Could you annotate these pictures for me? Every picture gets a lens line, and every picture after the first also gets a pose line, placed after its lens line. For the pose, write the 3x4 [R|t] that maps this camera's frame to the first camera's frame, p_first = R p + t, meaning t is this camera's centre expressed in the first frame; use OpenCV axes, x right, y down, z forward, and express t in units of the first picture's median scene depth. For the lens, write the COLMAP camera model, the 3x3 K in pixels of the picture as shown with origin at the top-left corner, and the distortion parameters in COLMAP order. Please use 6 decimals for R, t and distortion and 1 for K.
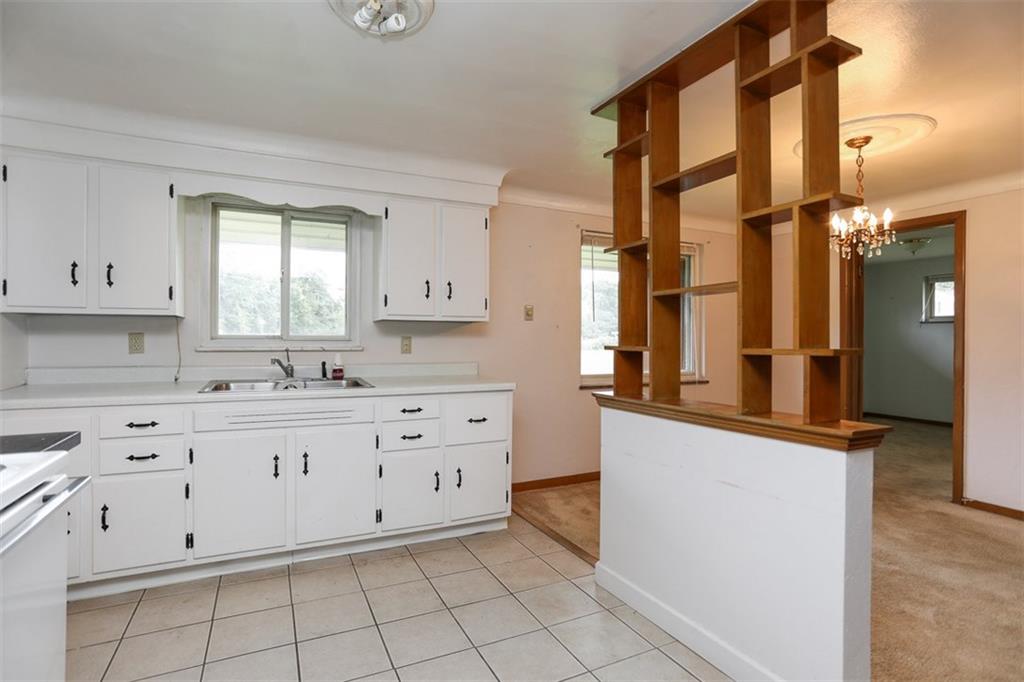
lens RADIAL K [[495.2, 0, 510.8], [0, 495.2, 349.3], [0, 0, 1]] dist [-0.046072, 0.000591]
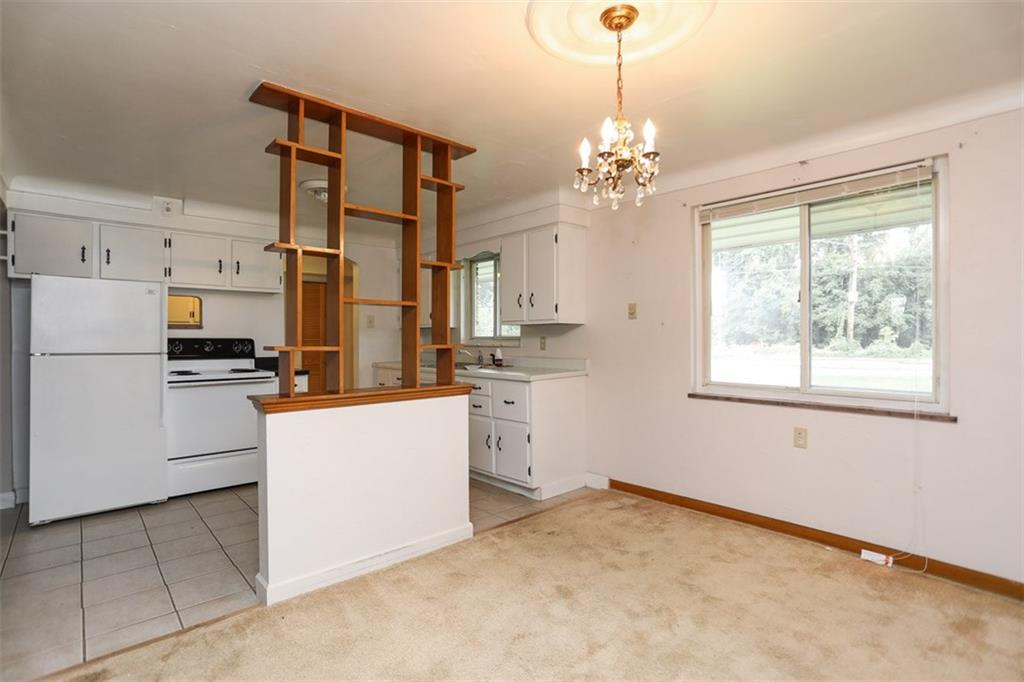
lens RADIAL K [[509.3, 0, 512.0], [0, 509.3, 341.0], [0, 0, 1]] dist [-0.060171, 0.028359]
pose [[0.281354, 0.000351, -0.959604, 1.228762], [-0.014239, 0.999891, -0.003809, -0.010220], [0.959499, 0.014736, 0.281328, 0.651818]]
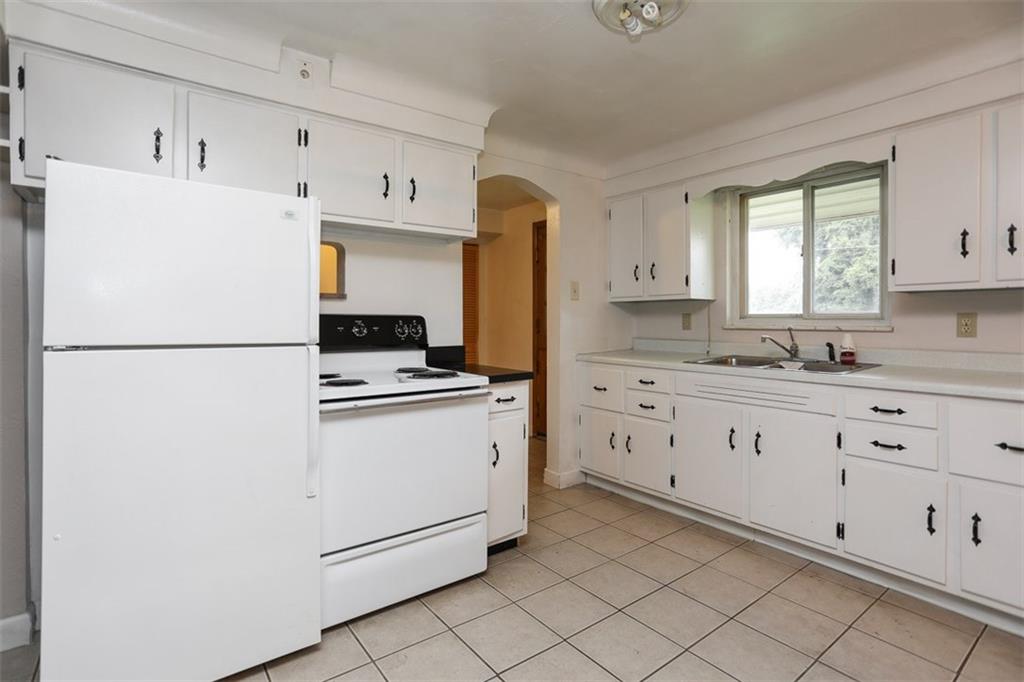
lens RADIAL K [[500.0, 0, 505.7], [0, 500.0, 333.4], [0, 0, 1]] dist [-0.067034, 0.029439]
pose [[0.185043, 0.021679, -0.982491, 0.401666], [-0.016415, 0.999685, 0.018967, 0.001069], [0.982593, 0.012618, 0.185341, 0.277104]]
